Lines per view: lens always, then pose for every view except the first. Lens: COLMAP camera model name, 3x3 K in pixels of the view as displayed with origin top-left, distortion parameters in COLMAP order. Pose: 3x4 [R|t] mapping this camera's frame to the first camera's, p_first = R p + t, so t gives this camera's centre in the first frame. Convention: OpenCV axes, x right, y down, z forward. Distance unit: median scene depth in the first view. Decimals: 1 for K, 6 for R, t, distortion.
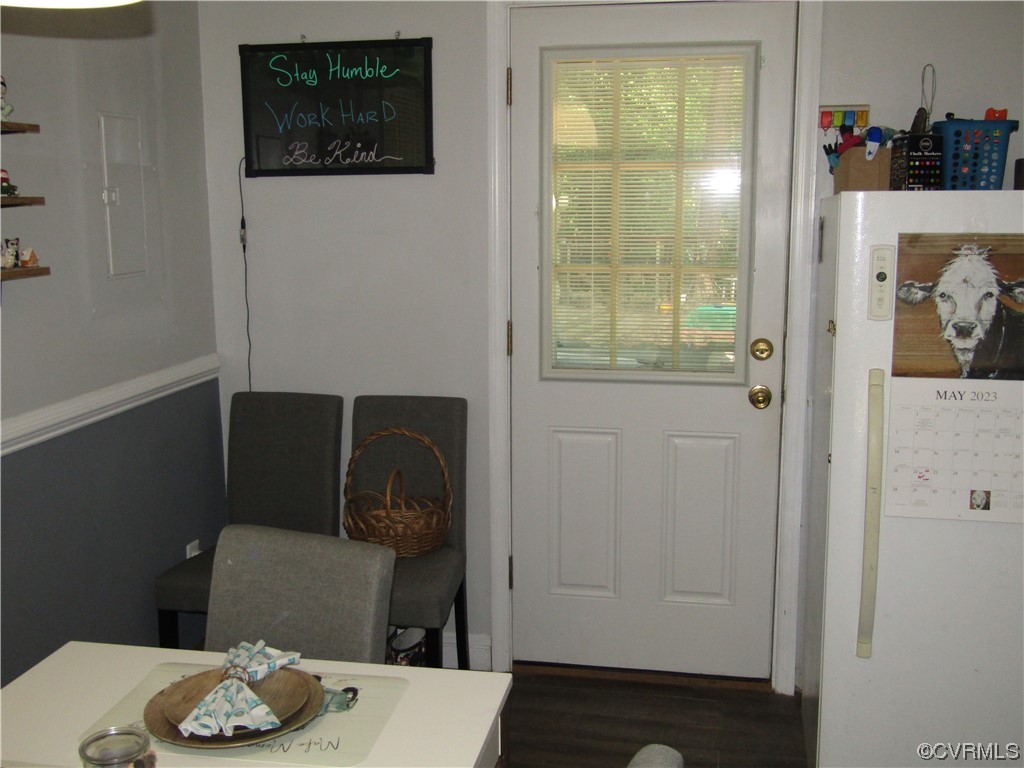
lens RADIAL K [[1084.2, 0, 511.5], [0, 1084.2, 392.7], [0, 0, 1]] dist [-0.030741, 0.000000]
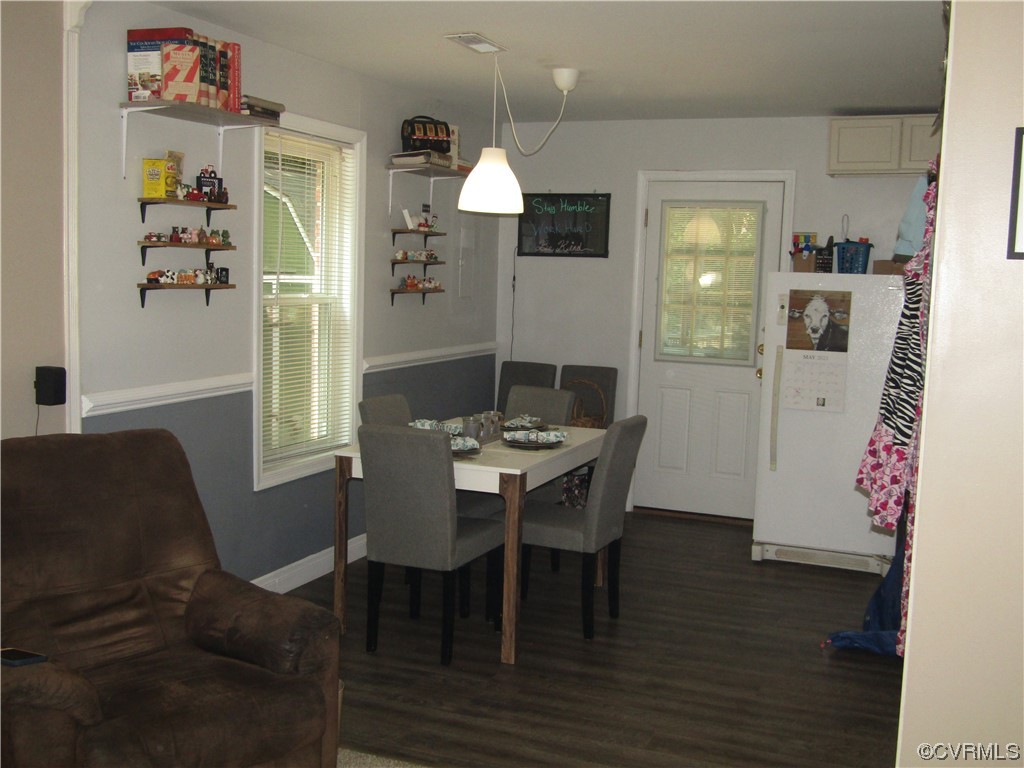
lens RADIAL K [[1084.2, 0, 508.3], [0, 1084.2, 382.5], [0, 0, 1]] dist [-0.030741, 0.000000]
pose [[0.979863, 0.057395, -0.191243, 0.176844], [-0.072642, 0.994632, -0.073686, 0.234426], [0.185987, 0.086094, 0.978773, -1.215040]]
